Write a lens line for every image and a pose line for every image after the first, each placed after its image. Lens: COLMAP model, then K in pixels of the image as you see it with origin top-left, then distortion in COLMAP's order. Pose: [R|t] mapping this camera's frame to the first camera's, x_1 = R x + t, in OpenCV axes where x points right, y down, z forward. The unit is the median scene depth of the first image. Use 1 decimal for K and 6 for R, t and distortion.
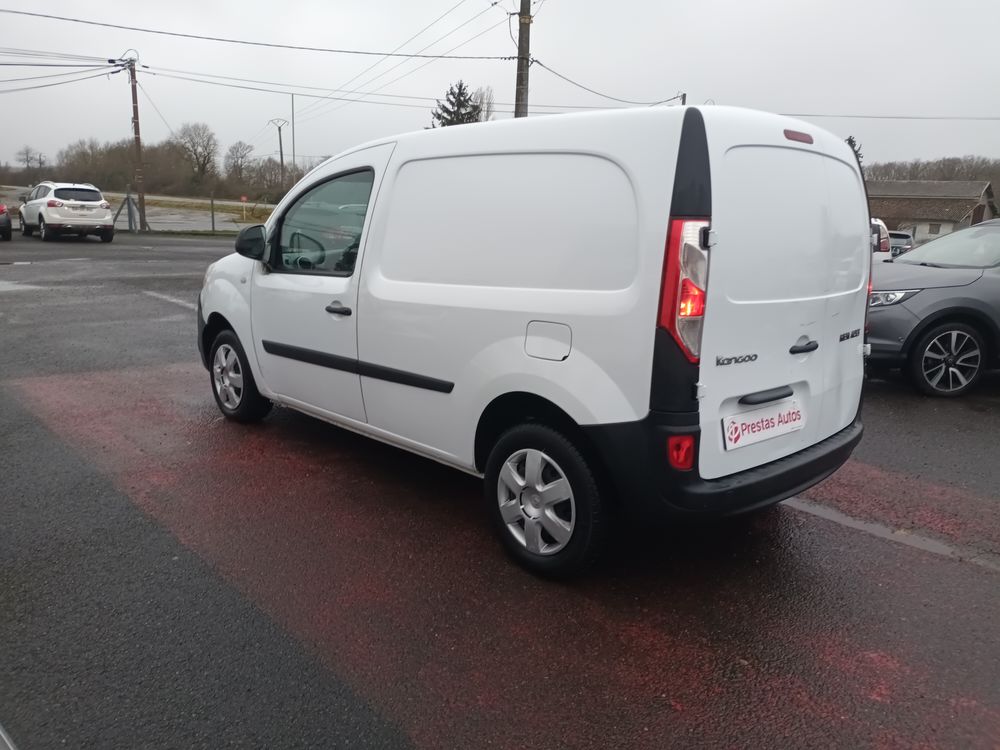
lens RADIAL K [[785.7, 0, 495.2], [0, 785.7, 374.4], [0, 0, 1]] dist [0.010505, 0.000072]
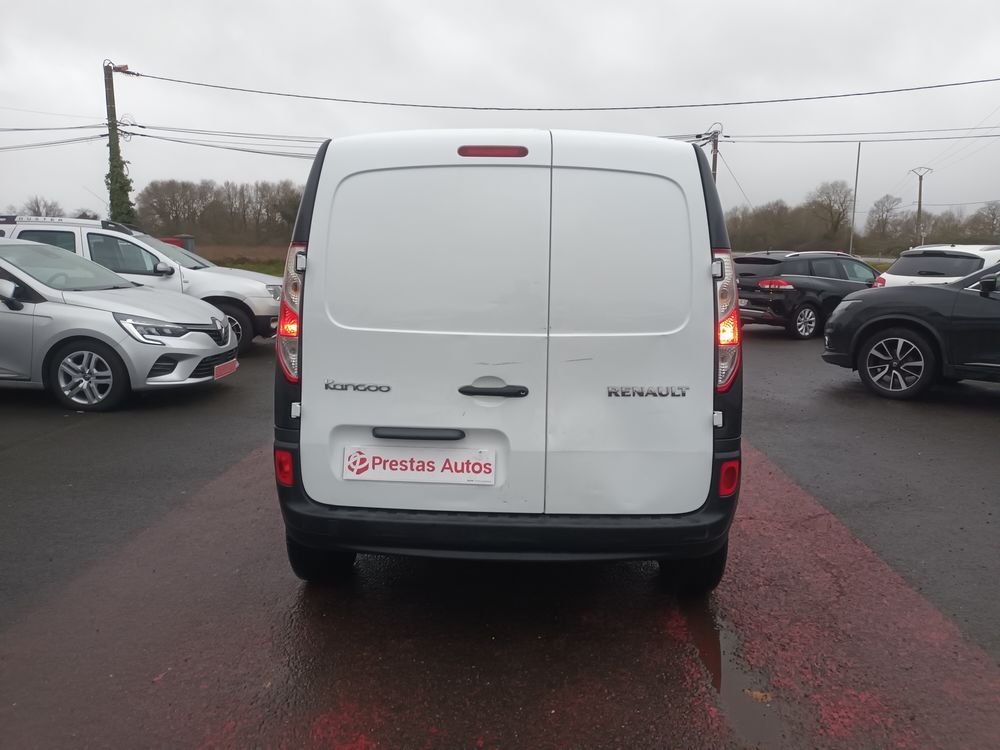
lens RADIAL K [[785.7, 0, 495.2], [0, 785.7, 374.4], [0, 0, 1]] dist [0.010505, 0.000072]
pose [[0.673763, 0.078012, -0.734818, 1.050233], [-0.131680, 0.991171, -0.015511, -0.038799], [0.727120, 0.107212, 0.678087, 0.427049]]
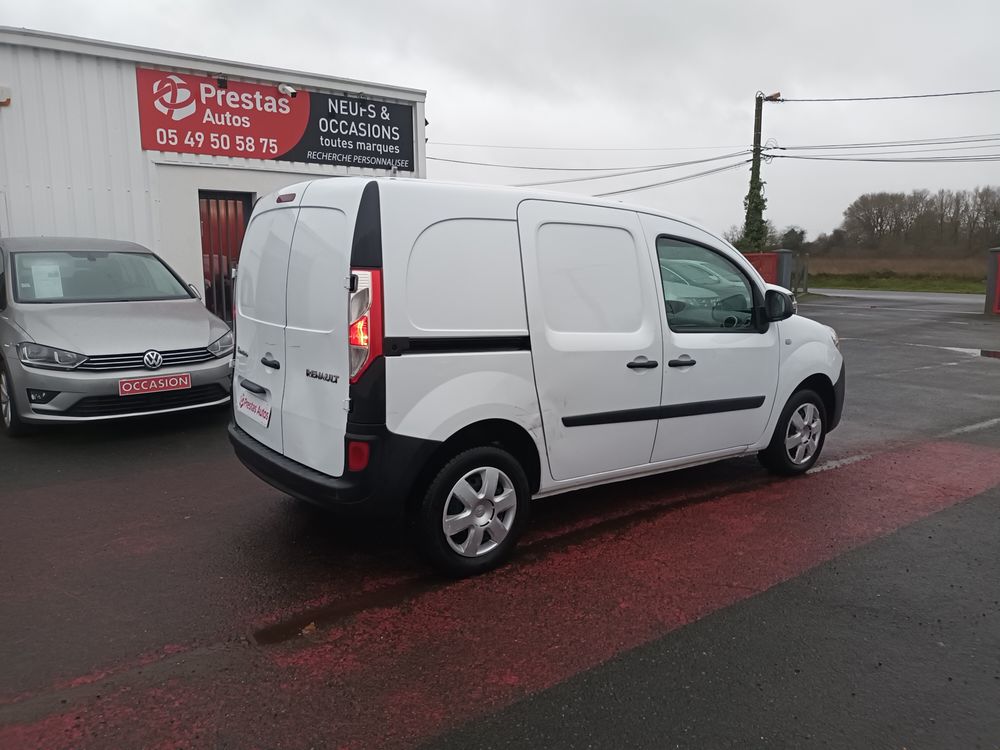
lens RADIAL K [[785.7, 0, 495.2], [0, 785.7, 374.4], [0, 0, 1]] dist [0.010505, 0.000072]
pose [[-0.165643, 0.100099, -0.981093, 1.608372], [-0.213630, 0.967572, 0.134787, -0.269930], [0.962769, 0.231917, -0.138888, 1.572651]]
